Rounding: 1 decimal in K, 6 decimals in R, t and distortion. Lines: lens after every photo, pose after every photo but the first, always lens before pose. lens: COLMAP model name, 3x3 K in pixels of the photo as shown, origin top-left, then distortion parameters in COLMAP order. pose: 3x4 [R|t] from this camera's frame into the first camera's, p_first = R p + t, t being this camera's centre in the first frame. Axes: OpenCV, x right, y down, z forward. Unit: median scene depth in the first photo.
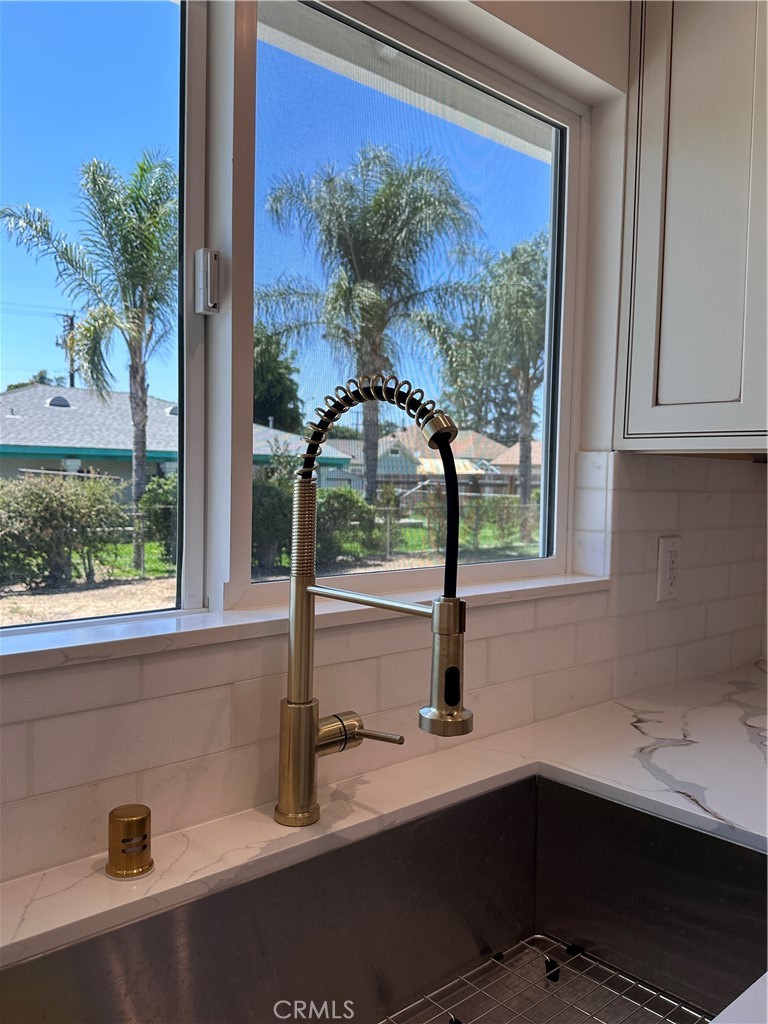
lens RADIAL K [[817.2, 0, 387.2], [0, 817.2, 509.4], [0, 0, 1]] dist [-0.005340, -0.001115]
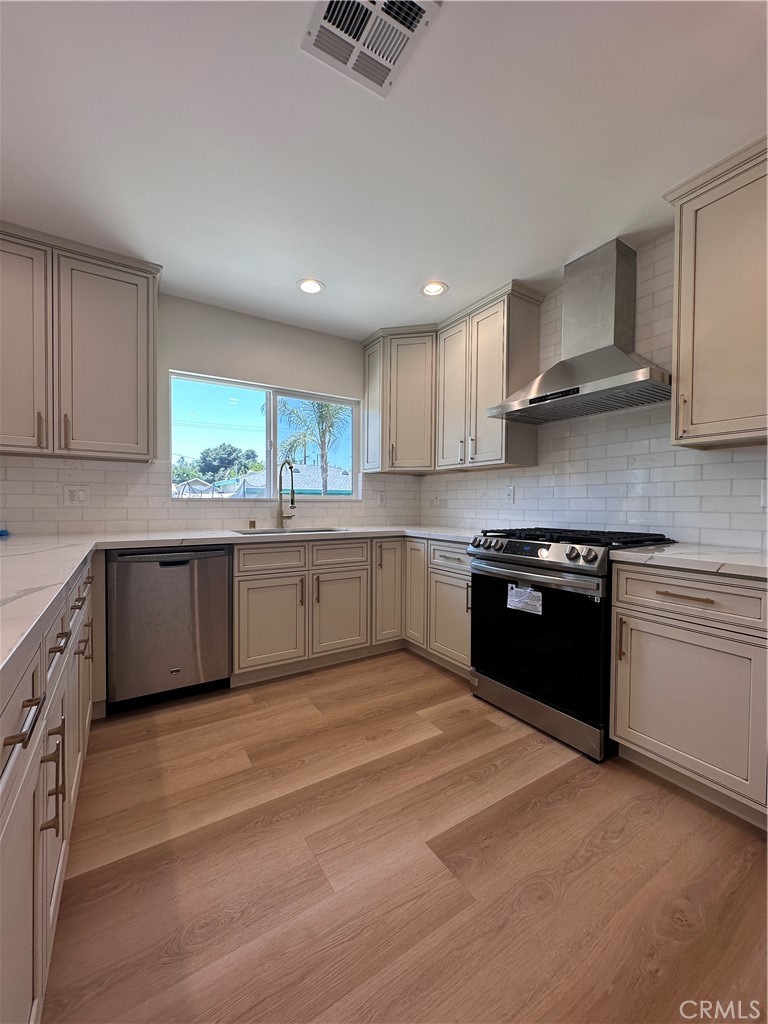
lens RADIAL K [[407.3, 0, 382.0], [0, 407.3, 511.9], [0, 0, 1]] dist [-0.001167, -0.000467]
pose [[0.981852, -0.015188, -0.189041, 0.846872], [0.010967, 0.999667, -0.023352, 0.214649], [0.189332, 0.020855, 0.981692, -1.322790]]
